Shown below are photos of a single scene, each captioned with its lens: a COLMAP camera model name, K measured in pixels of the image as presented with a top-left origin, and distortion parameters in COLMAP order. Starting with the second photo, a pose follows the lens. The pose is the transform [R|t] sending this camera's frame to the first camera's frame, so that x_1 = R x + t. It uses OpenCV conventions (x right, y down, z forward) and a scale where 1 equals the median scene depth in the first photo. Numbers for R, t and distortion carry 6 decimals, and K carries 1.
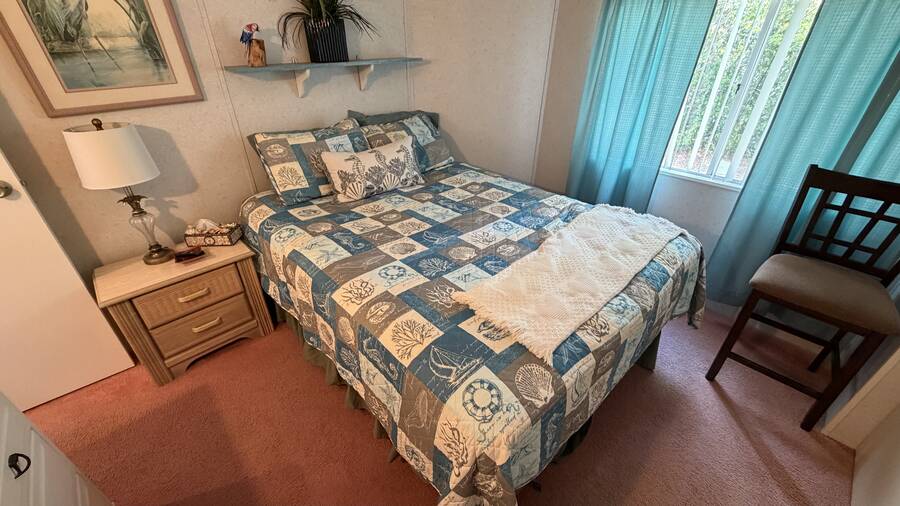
lens RADIAL K [[359.4, 0, 447.3], [0, 359.4, 253.6], [0, 0, 1]] dist [0.001840, -0.000586]
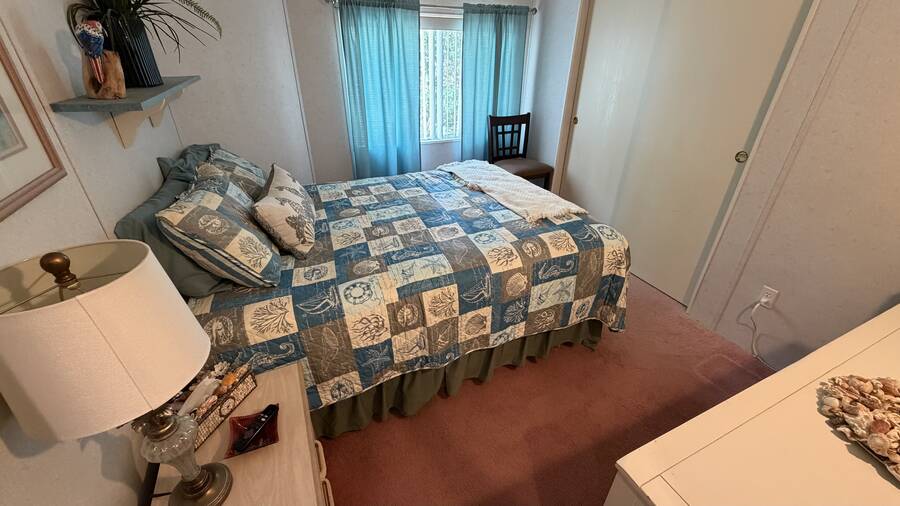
lens RADIAL K [[359.4, 0, 447.2], [0, 359.4, 251.3], [0, 0, 1]] dist [0.001840, -0.000586]
pose [[0.324997, -0.451483, 0.830987, -0.969909], [0.484058, 0.834275, 0.263956, -0.234128], [-0.812444, 0.316462, 0.489681, 0.406223]]
